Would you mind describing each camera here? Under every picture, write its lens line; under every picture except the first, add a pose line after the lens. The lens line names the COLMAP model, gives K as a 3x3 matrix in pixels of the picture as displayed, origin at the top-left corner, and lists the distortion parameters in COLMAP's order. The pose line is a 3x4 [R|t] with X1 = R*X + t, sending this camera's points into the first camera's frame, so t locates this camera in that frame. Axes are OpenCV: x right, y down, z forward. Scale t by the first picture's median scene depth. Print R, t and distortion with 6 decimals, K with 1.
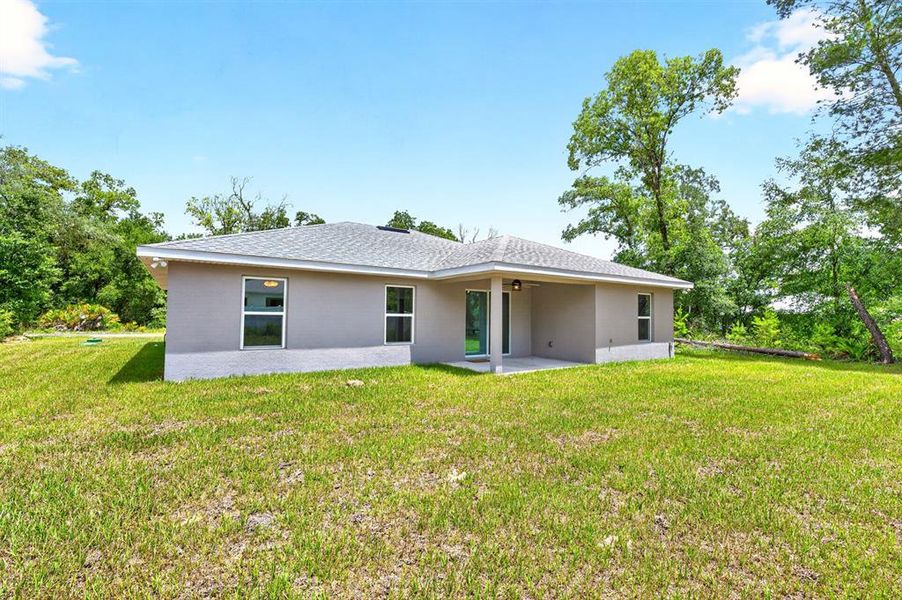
lens RADIAL K [[354.0, 0, 448.5], [0, 354.0, 297.3], [0, 0, 1]] dist [0.007938, 0.000227]
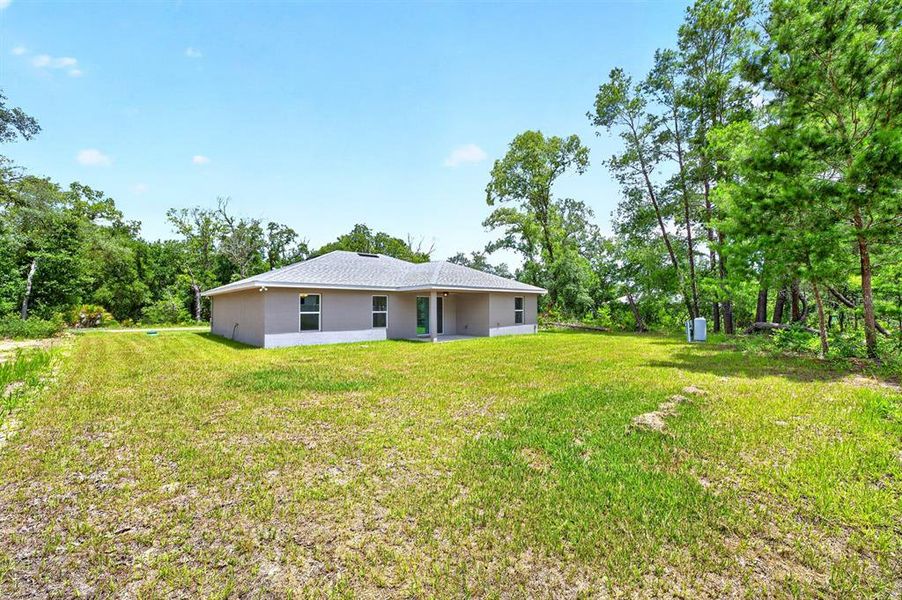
lens RADIAL K [[354.0, 0, 443.2], [0, 354.0, 299.5], [0, 0, 1]] dist [0.007938, 0.000227]
pose [[0.990780, -0.013048, 0.134851, -0.031261], [0.008697, 0.999424, 0.032805, -0.034331], [-0.135201, -0.031330, 0.990323, -0.404030]]
